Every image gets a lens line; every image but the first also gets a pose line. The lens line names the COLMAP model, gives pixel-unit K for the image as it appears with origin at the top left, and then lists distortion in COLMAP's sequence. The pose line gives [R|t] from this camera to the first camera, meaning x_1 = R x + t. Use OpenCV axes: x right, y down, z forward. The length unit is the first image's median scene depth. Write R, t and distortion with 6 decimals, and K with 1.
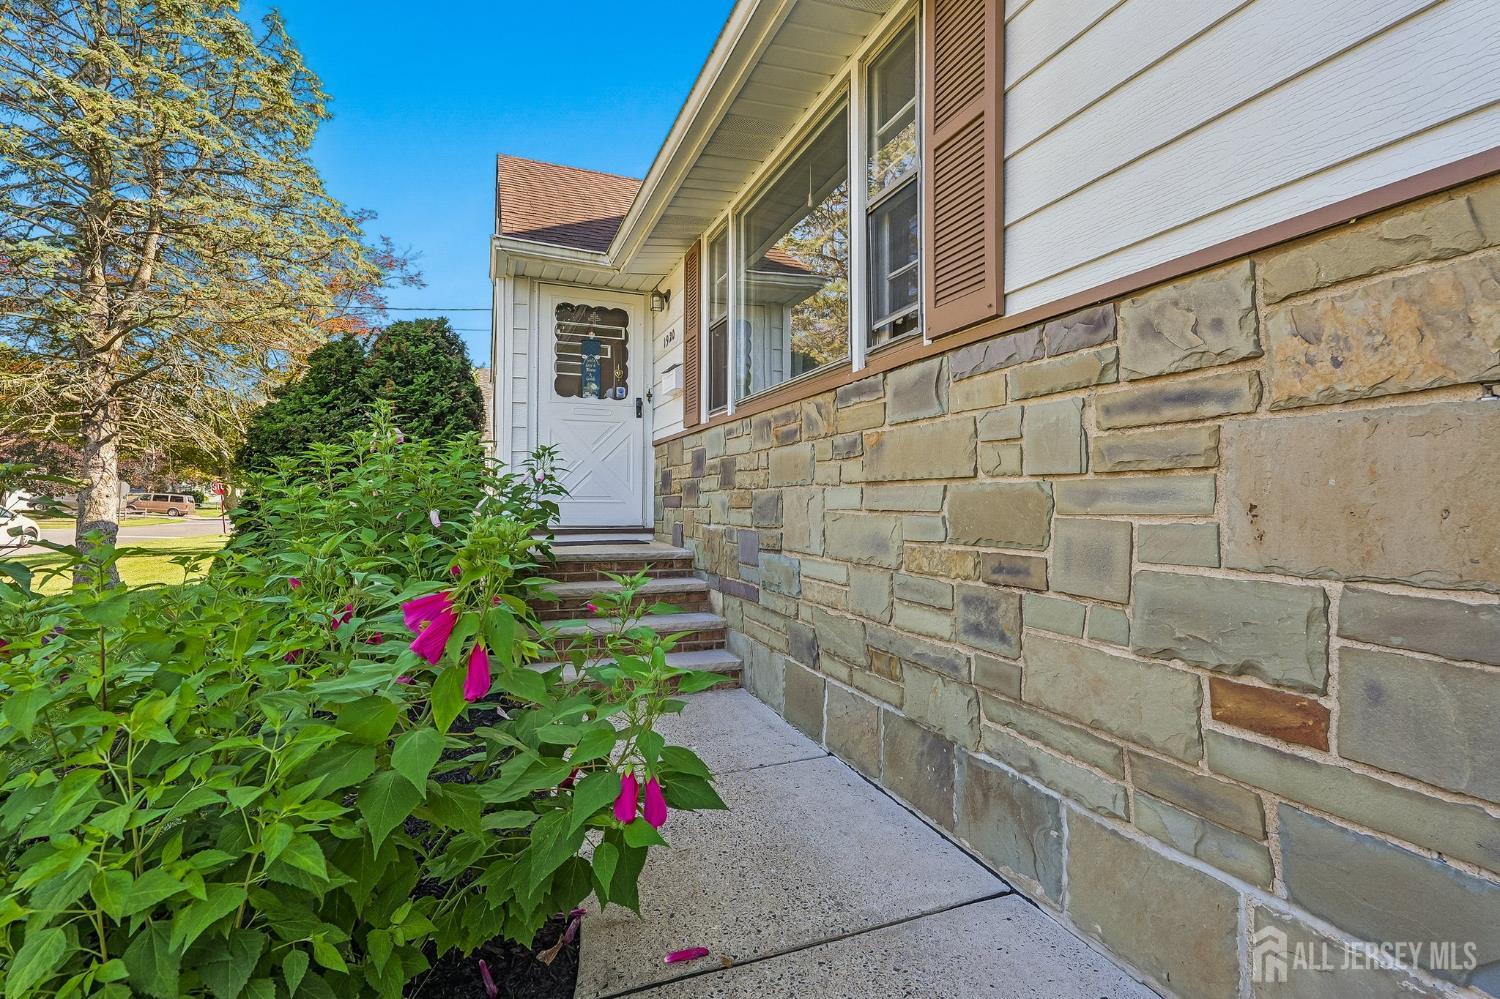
lens RADIAL K [[694.7, 0, 754.7], [0, 694.7, 506.8], [0, 0, 1]] dist [-0.000750, -0.001696]
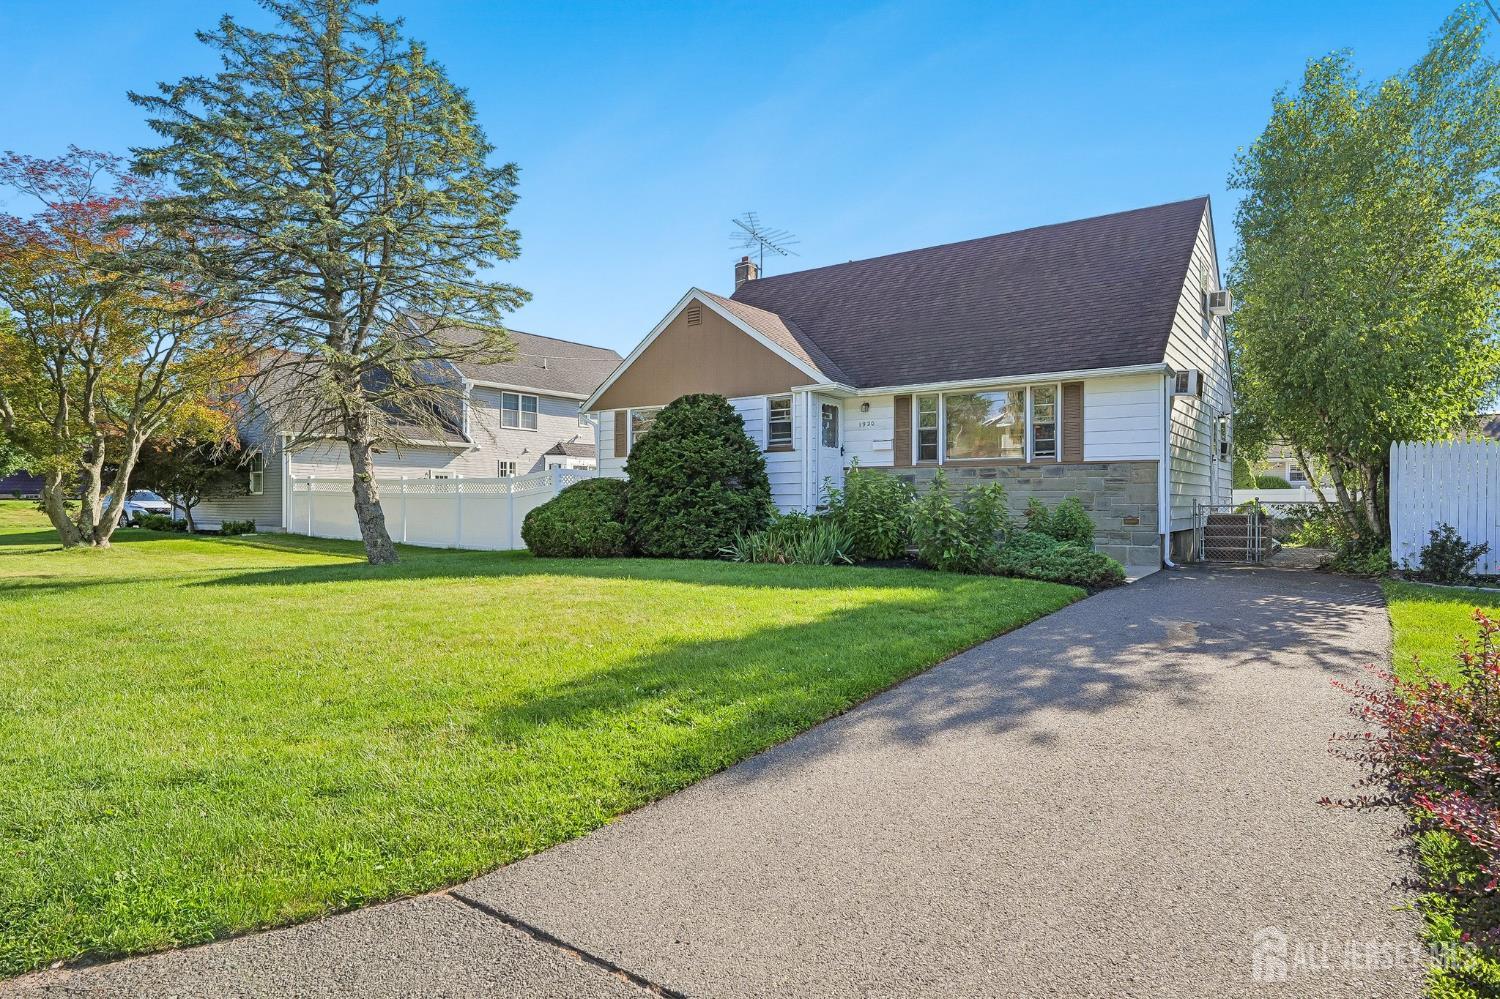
lens RADIAL K [[833.4, 0, 752.4], [0, 833.4, 499.3], [0, 0, 1]] dist [0.007556, -0.000255]
pose [[0.847451, -0.009643, 0.530785, -4.351419], [0.006417, 0.999948, 0.007921, -0.033813], [-0.530834, -0.003306, 0.847469, -2.603421]]
